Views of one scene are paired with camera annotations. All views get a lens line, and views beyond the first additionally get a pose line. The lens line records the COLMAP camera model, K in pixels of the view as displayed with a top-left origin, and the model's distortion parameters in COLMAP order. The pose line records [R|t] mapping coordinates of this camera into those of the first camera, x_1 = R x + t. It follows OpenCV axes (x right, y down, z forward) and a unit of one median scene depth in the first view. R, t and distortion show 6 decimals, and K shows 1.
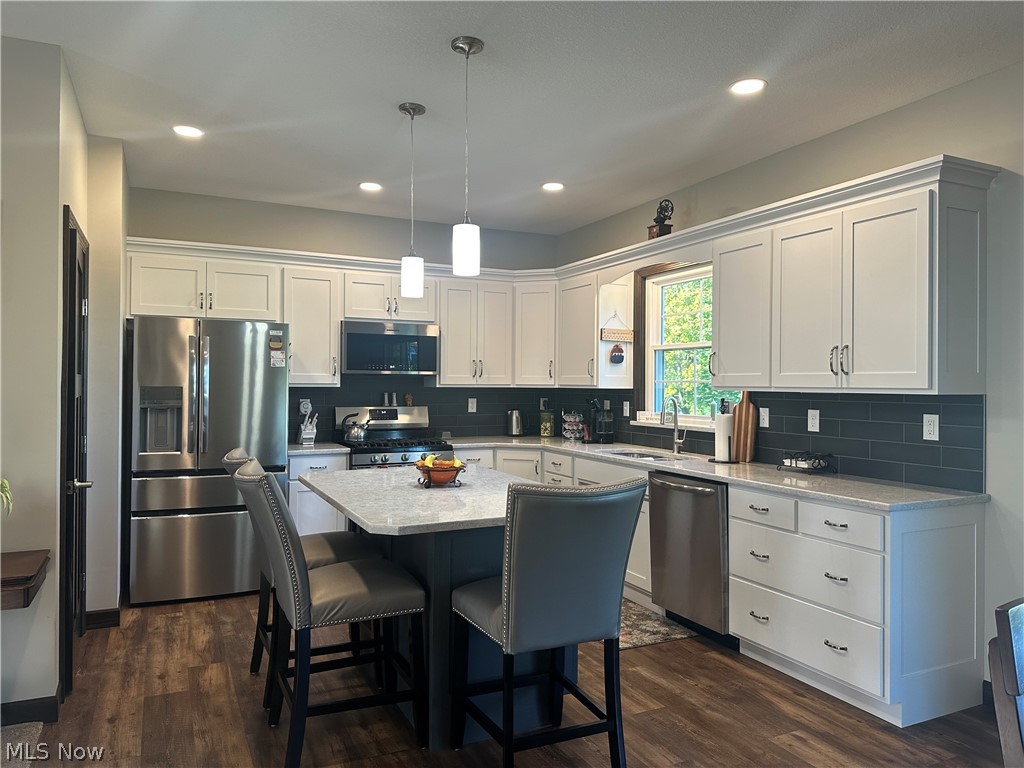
lens RADIAL K [[717.5, 0, 512.0], [0, 717.5, 384.0], [0, 0, 1]] dist [-0.004519, -0.003565]
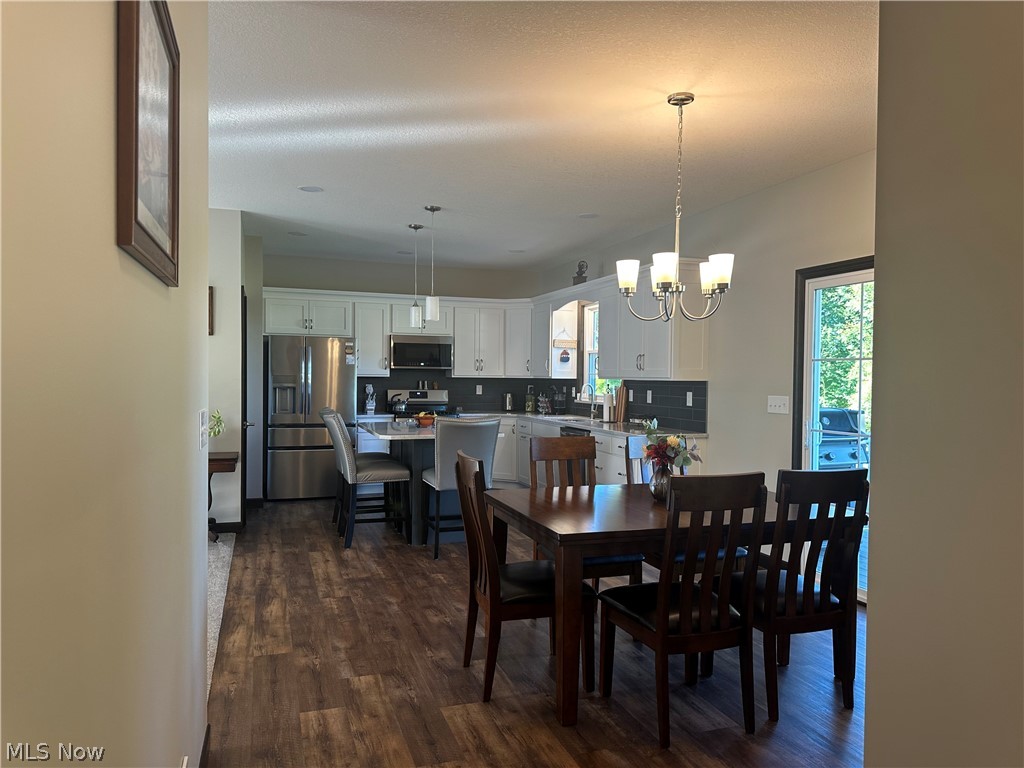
lens RADIAL K [[717.5, 0, 512.0], [0, 717.5, 384.0], [0, 0, 1]] dist [-0.004519, -0.003565]
pose [[0.993085, 0.005031, -0.117291, 0.214579], [-0.004010, 0.999952, 0.008944, 0.004793], [0.117331, -0.008412, 0.993057, -0.540594]]
